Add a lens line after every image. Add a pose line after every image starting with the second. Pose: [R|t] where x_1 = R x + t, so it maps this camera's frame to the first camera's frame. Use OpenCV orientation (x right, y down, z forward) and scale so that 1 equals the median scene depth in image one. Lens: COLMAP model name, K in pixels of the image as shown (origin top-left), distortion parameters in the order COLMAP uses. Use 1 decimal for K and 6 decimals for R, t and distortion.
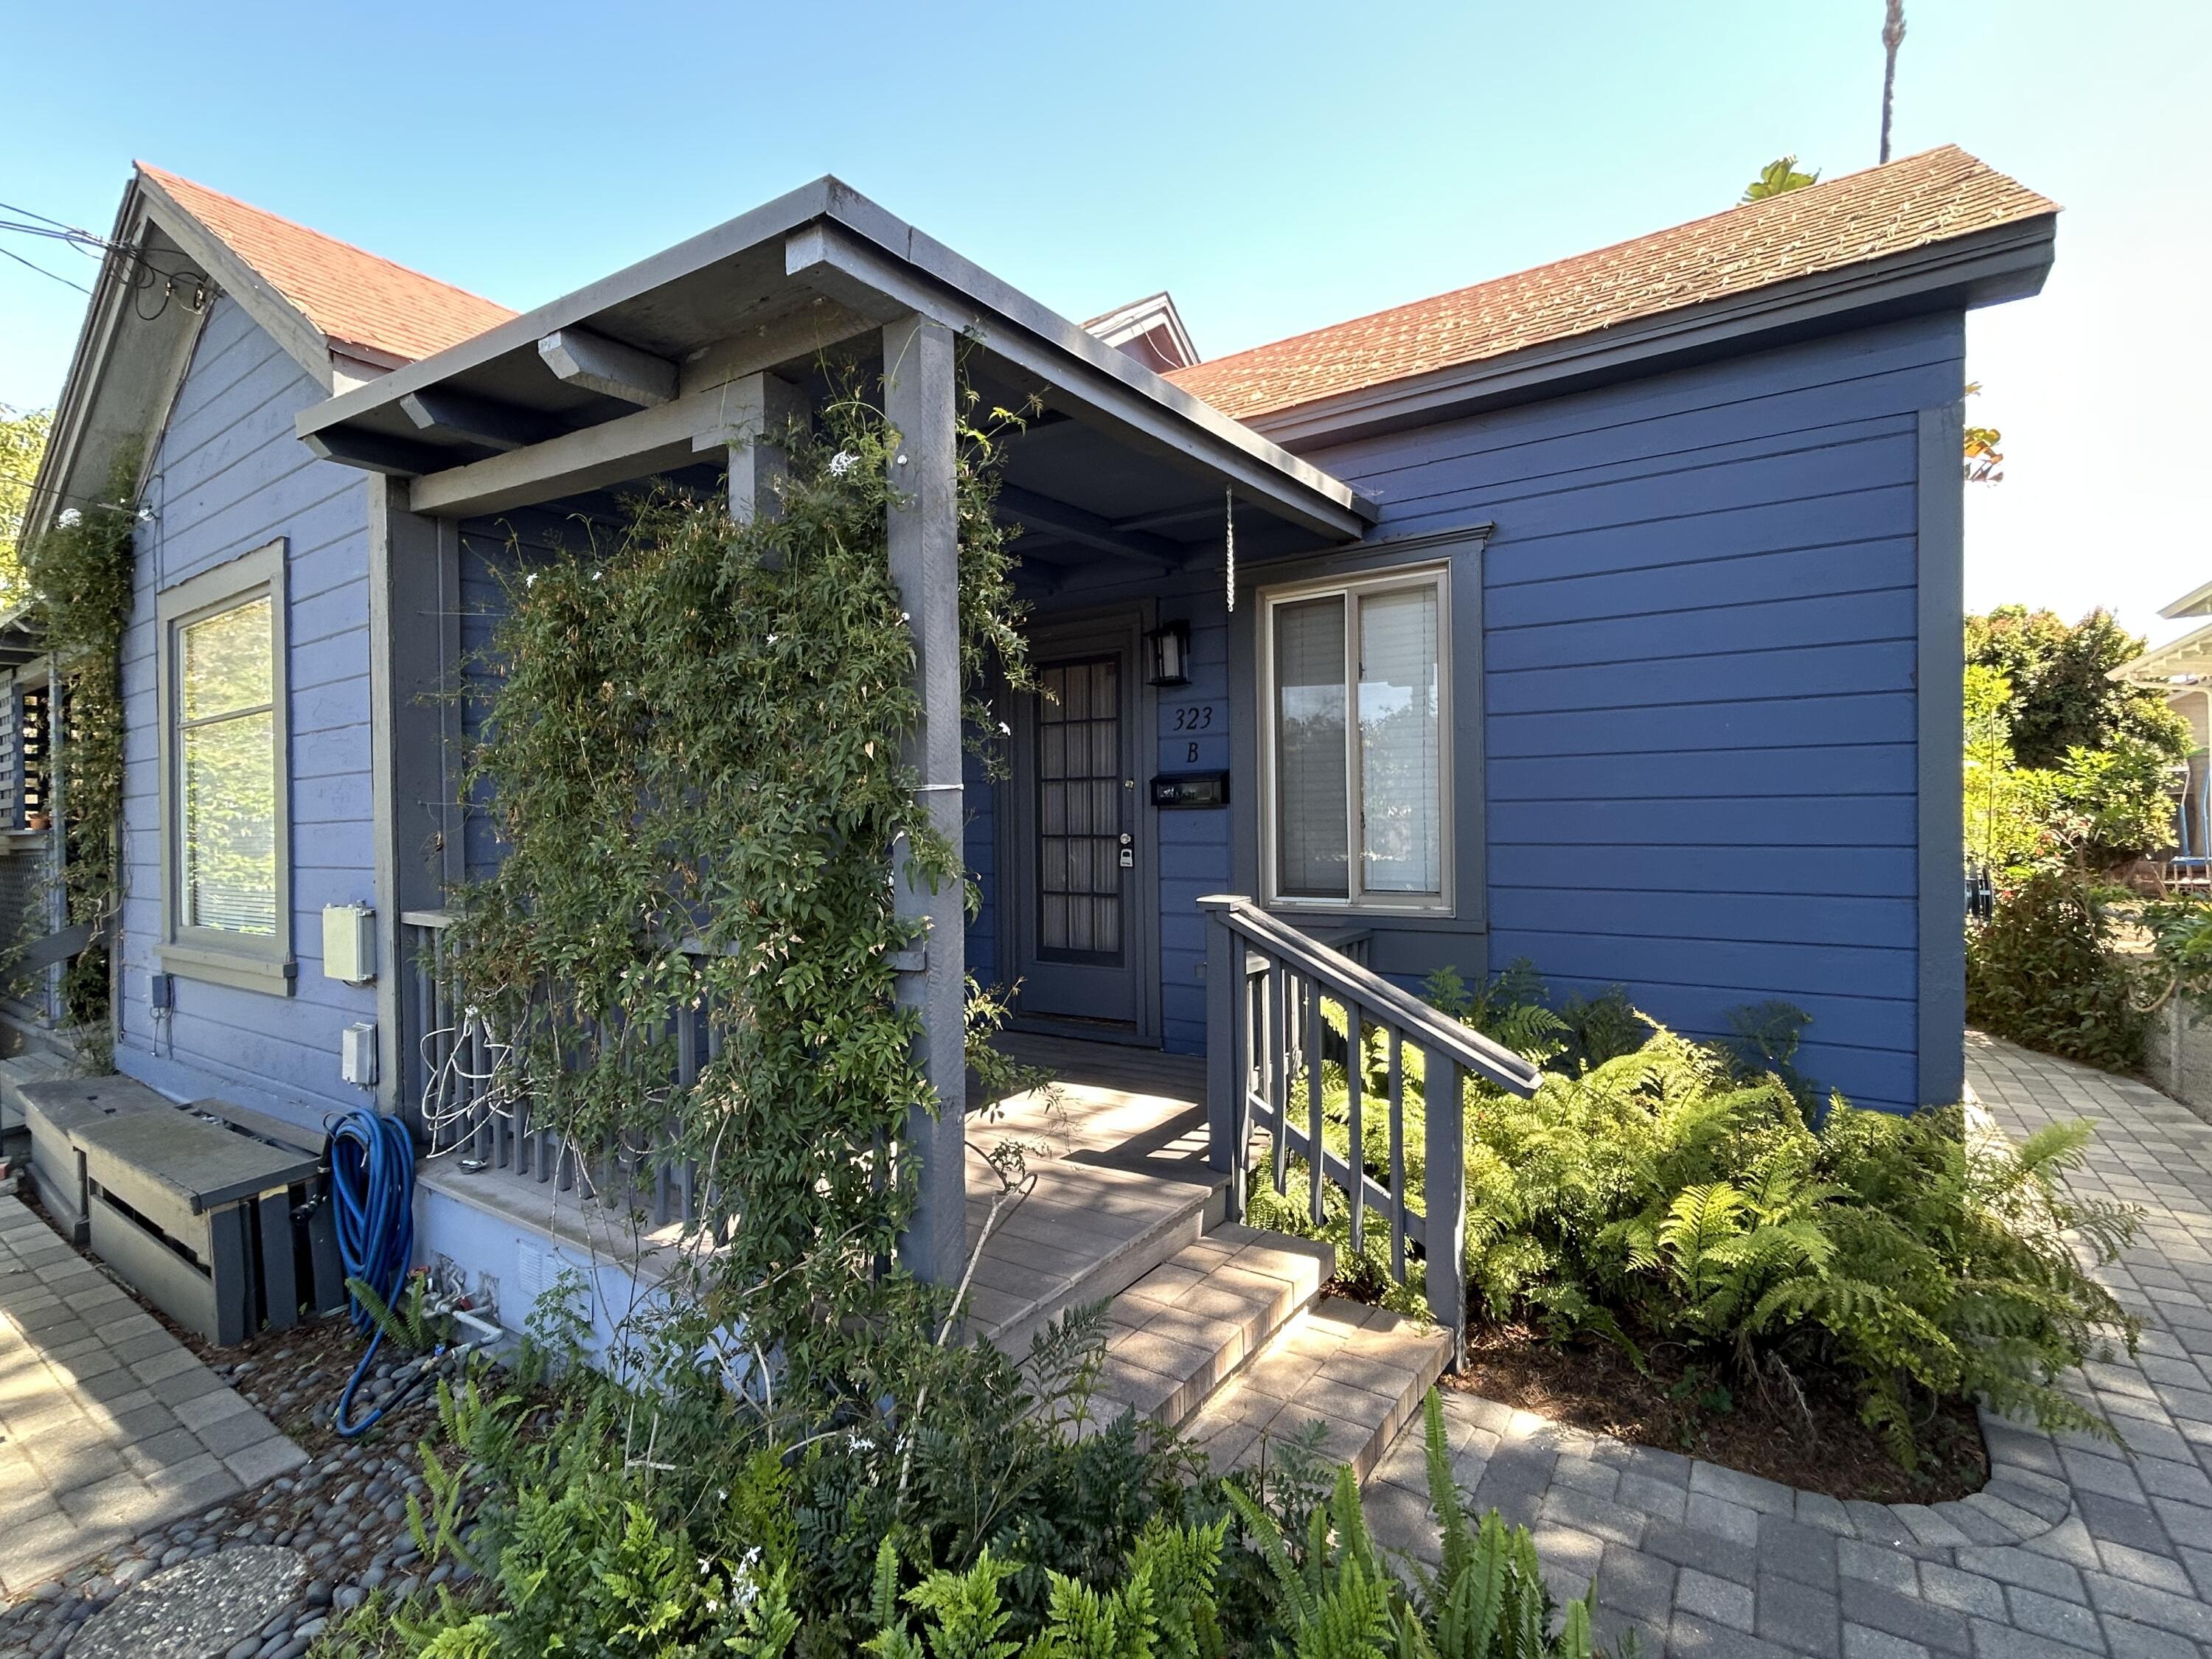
lens RADIAL K [[1056.2, 0, 1106.0], [0, 1056.2, 829.5], [0, 0, 1]] dist [0.000324, -0.000355]
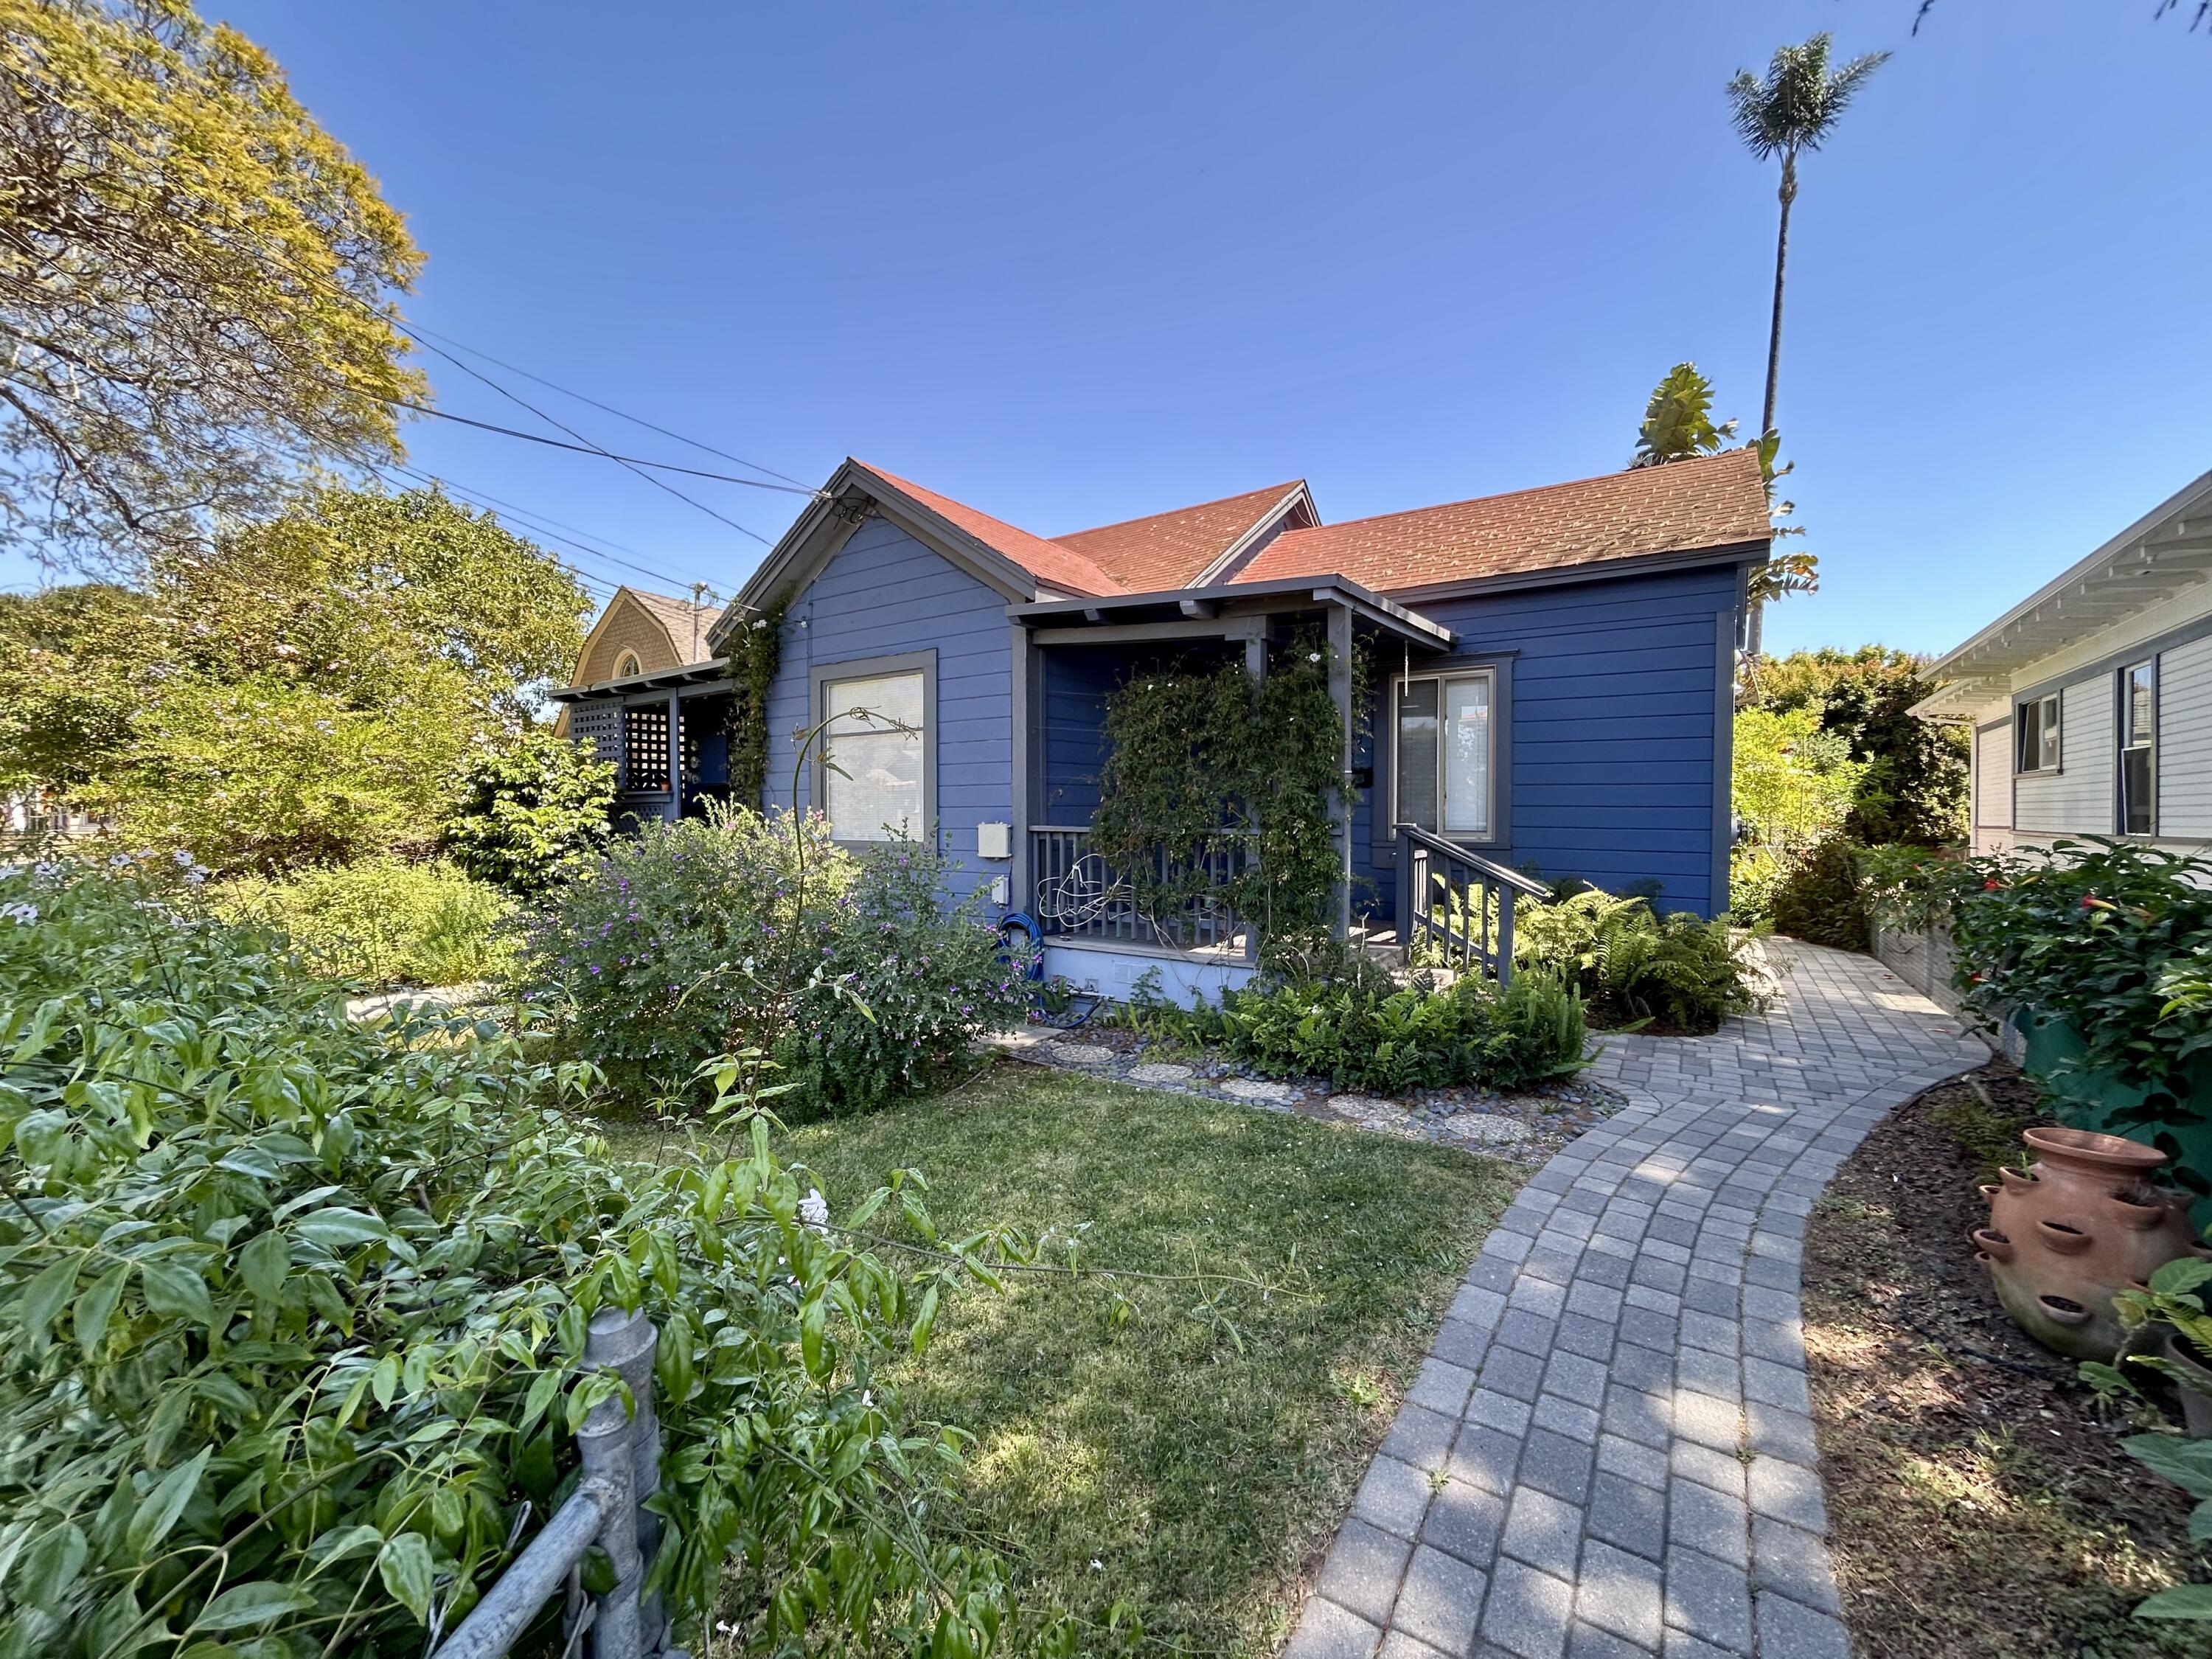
lens RADIAL K [[887.8, 0, 1106.0], [0, 887.8, 829.5], [0, 0, 1]] dist [-0.008403, 0.000170]
pose [[0.999755, 0.017072, -0.014069, -0.379456], [-0.016862, 0.999747, 0.014902, 0.044430], [0.014319, -0.014661, 0.999790, -0.689243]]
